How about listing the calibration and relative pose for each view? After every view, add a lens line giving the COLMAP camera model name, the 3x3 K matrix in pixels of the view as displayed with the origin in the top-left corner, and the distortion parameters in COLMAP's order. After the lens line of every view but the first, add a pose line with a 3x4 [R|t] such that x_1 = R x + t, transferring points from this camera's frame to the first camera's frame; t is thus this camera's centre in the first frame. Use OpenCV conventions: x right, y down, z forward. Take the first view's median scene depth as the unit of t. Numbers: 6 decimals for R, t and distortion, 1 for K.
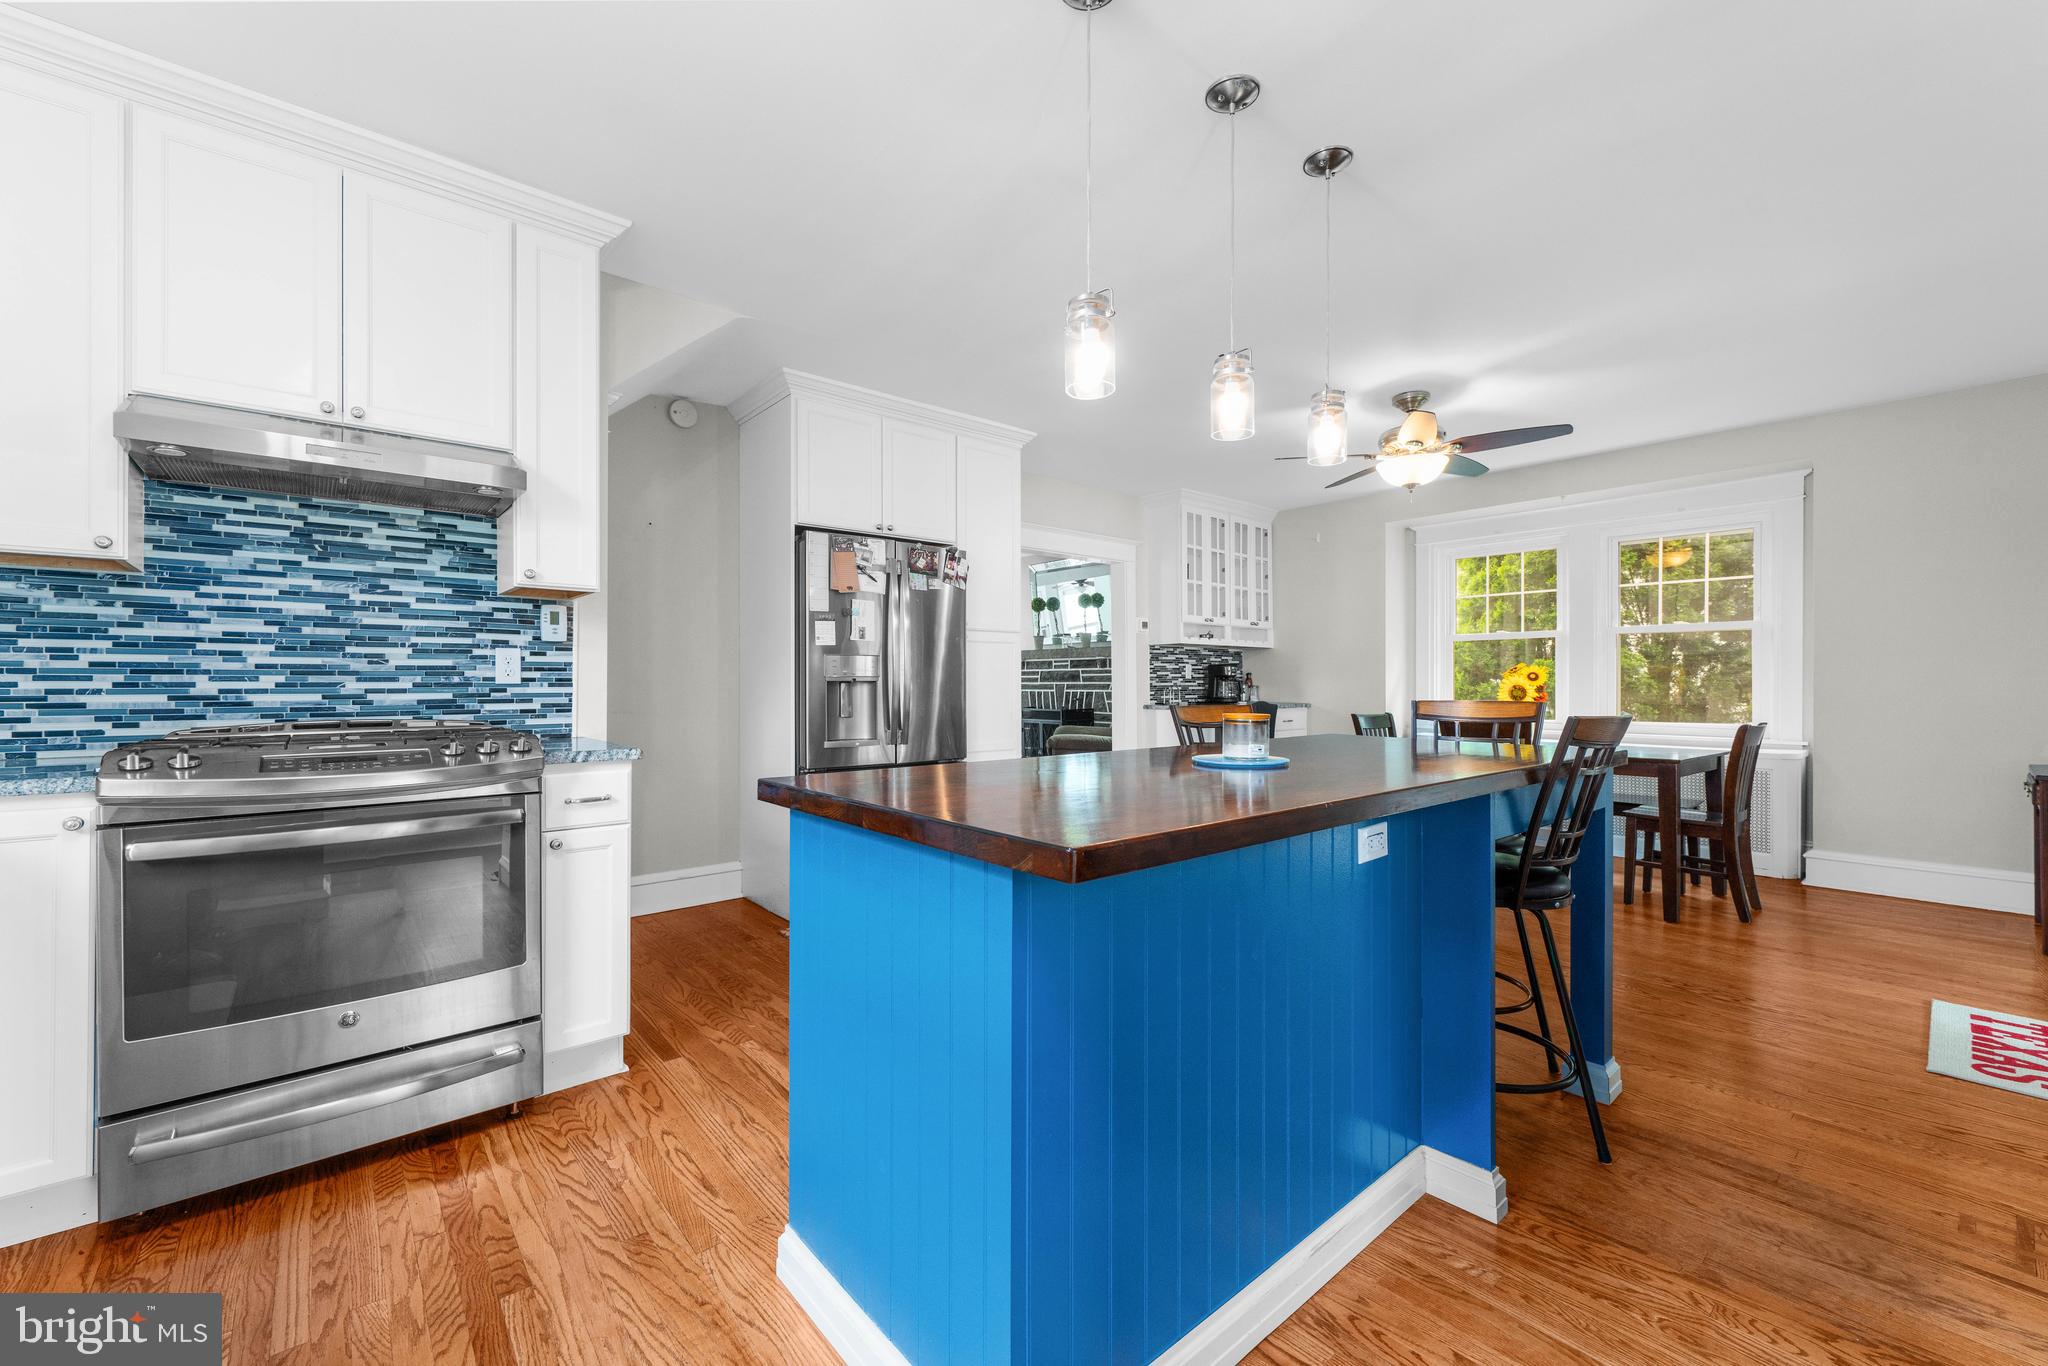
lens RADIAL K [[826.7, 0, 1024.8], [0, 826.7, 682.0], [0, 0, 1]] dist [0.012719, -0.004848]
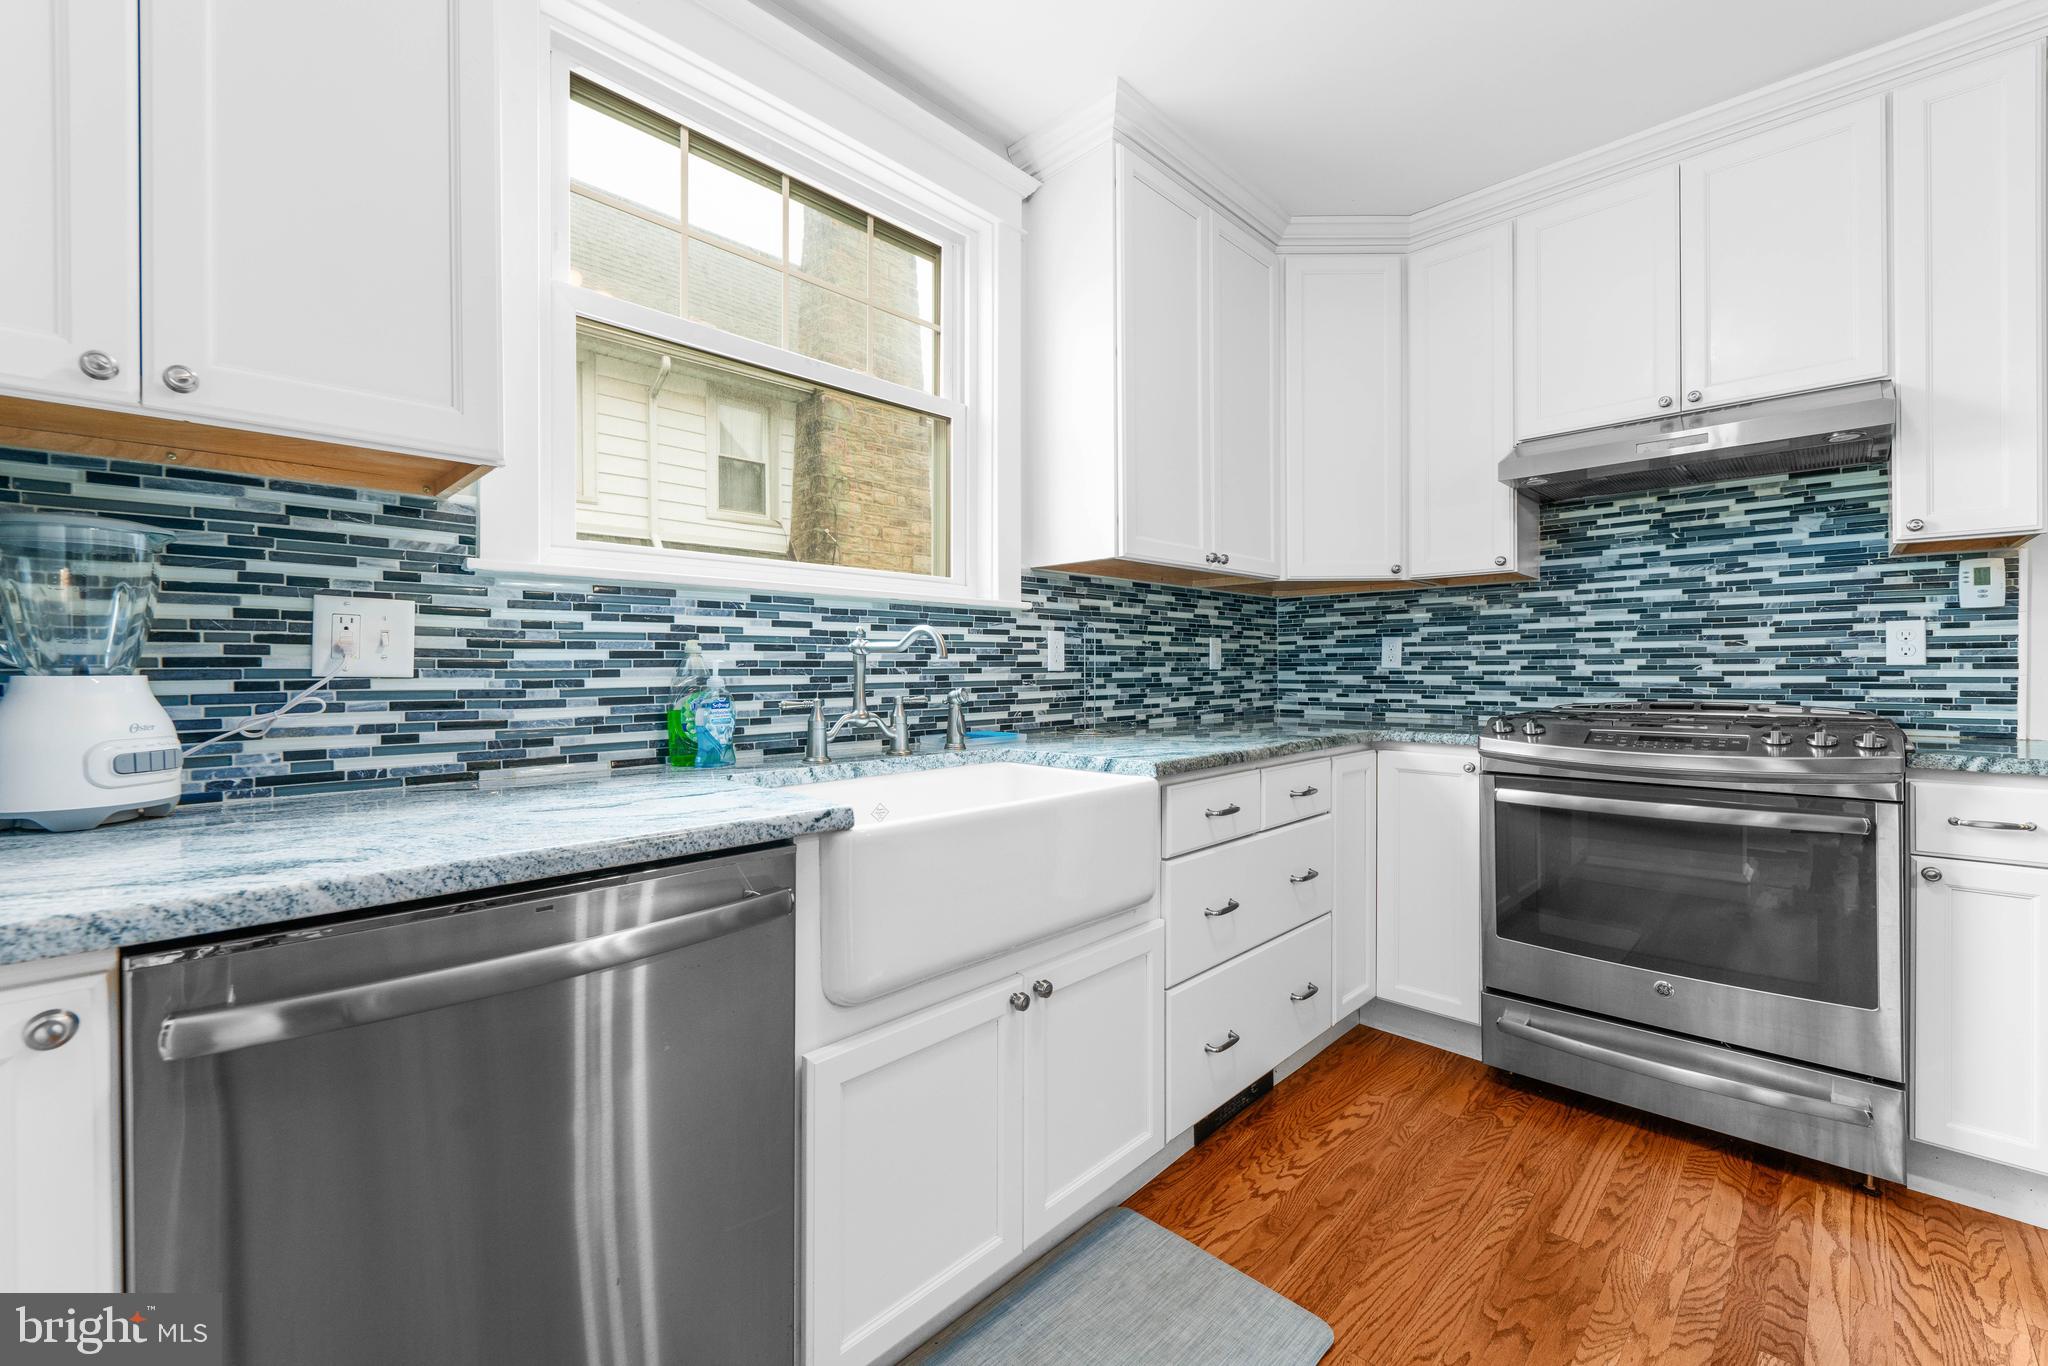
lens RADIAL K [[826.7, 0, 993.6], [0, 826.7, 670.9], [0, 0, 1]] dist [0.012719, -0.004848]
pose [[0.074402, 0.001547, -0.997227, 0.130295], [0.007603, 0.999969, 0.002118, -0.000808], [0.997199, -0.007739, 0.074388, 0.073426]]
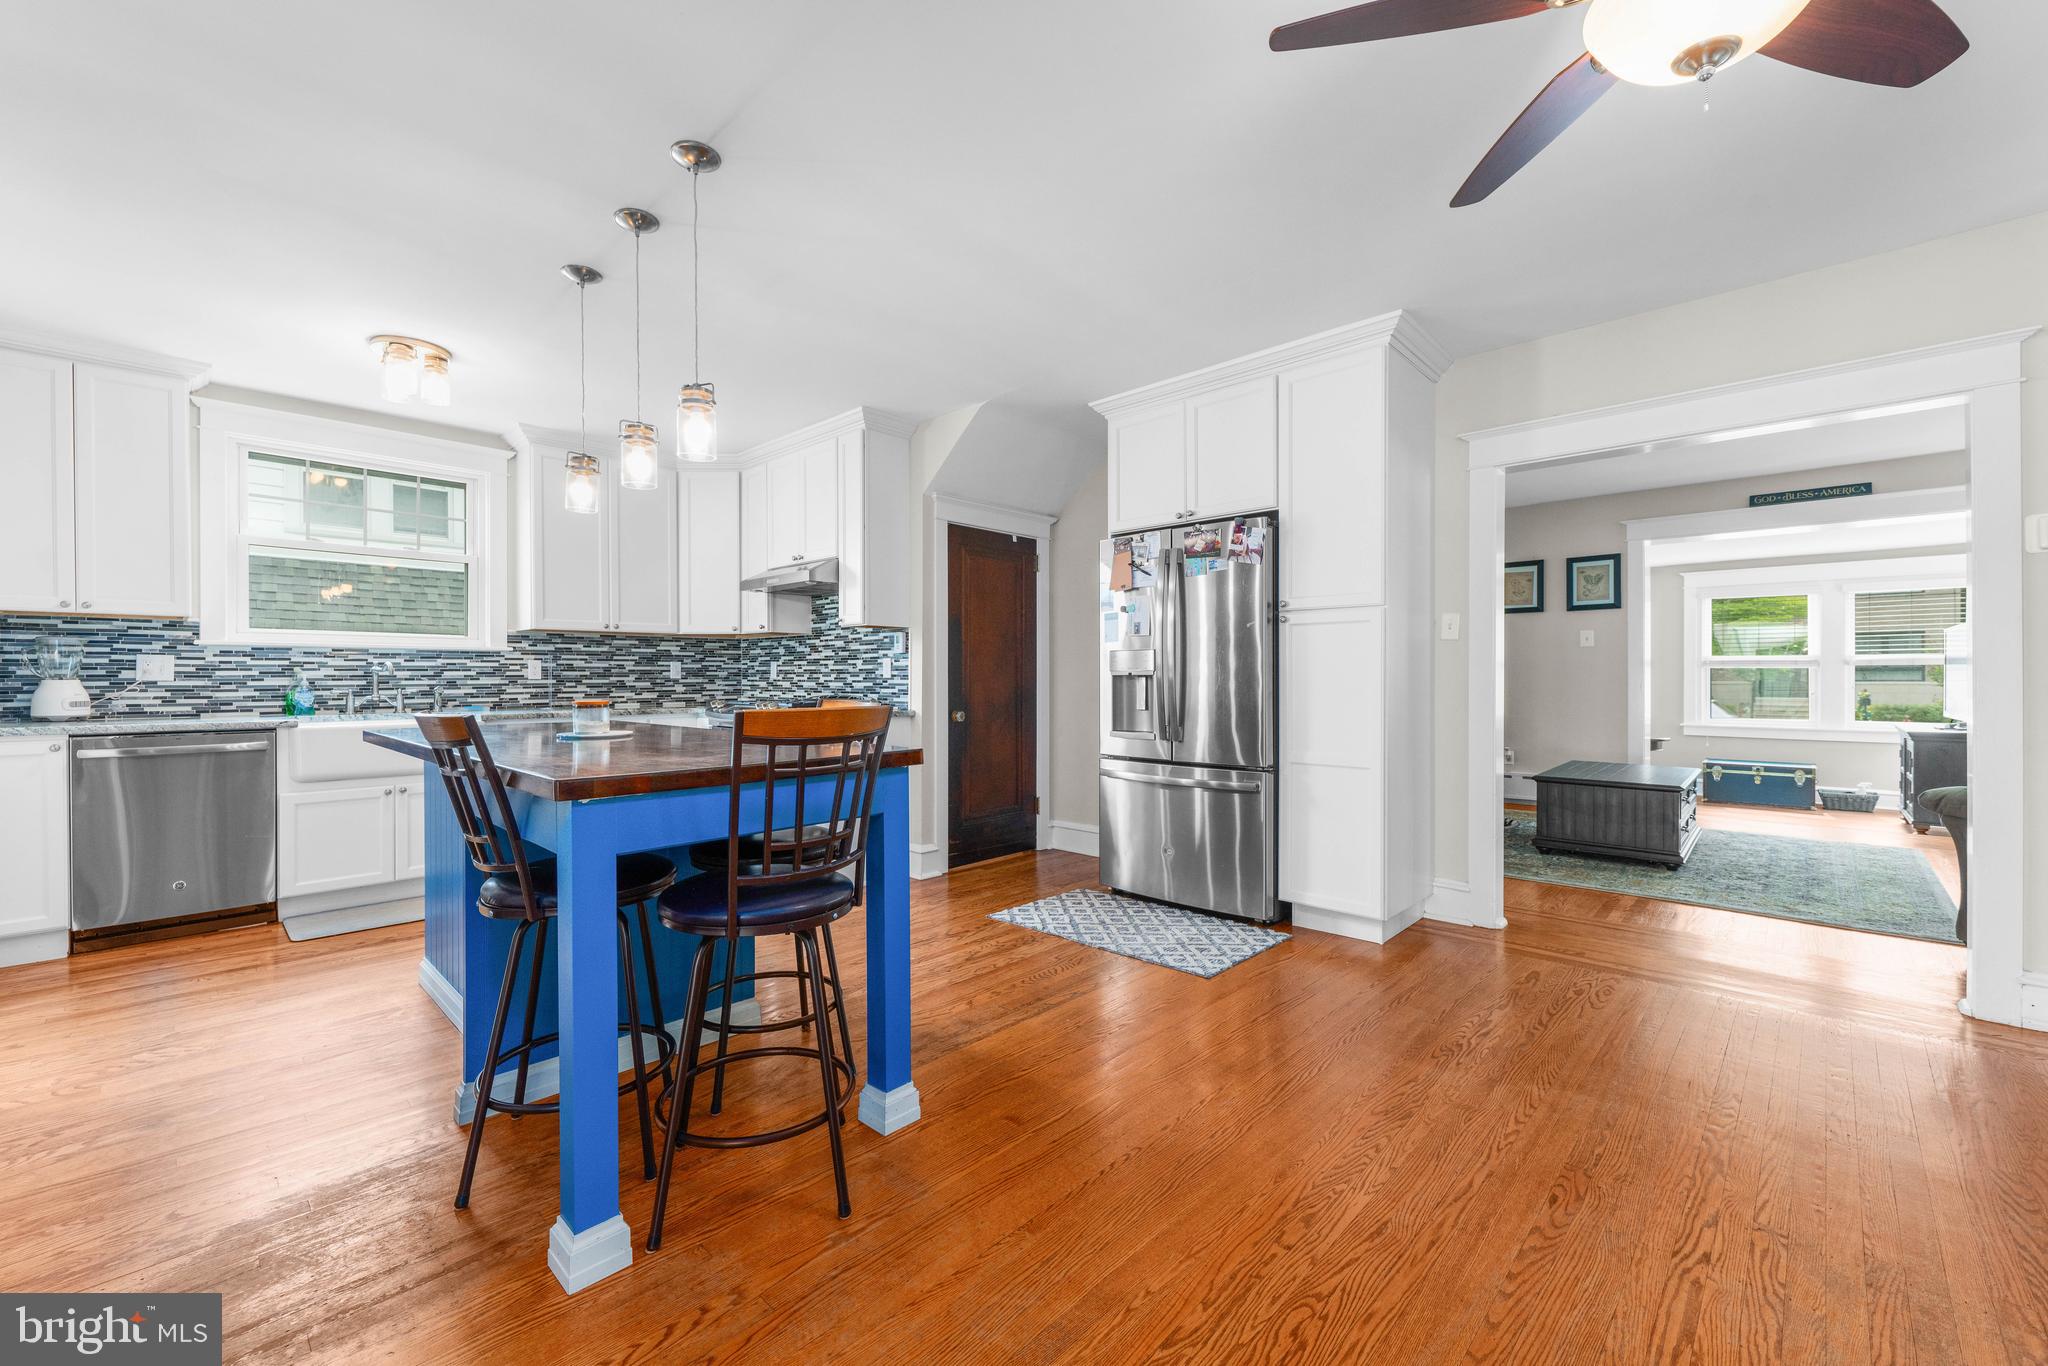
lens RADIAL K [[826.7, 0, 997.3], [0, 826.7, 681.0], [0, 0, 1]] dist [0.012719, -0.004848]
pose [[0.086026, 0.005228, -0.996279, 1.385874], [0.004434, 0.999974, 0.005631, -0.000268], [0.996283, -0.004902, 0.086001, 1.260839]]
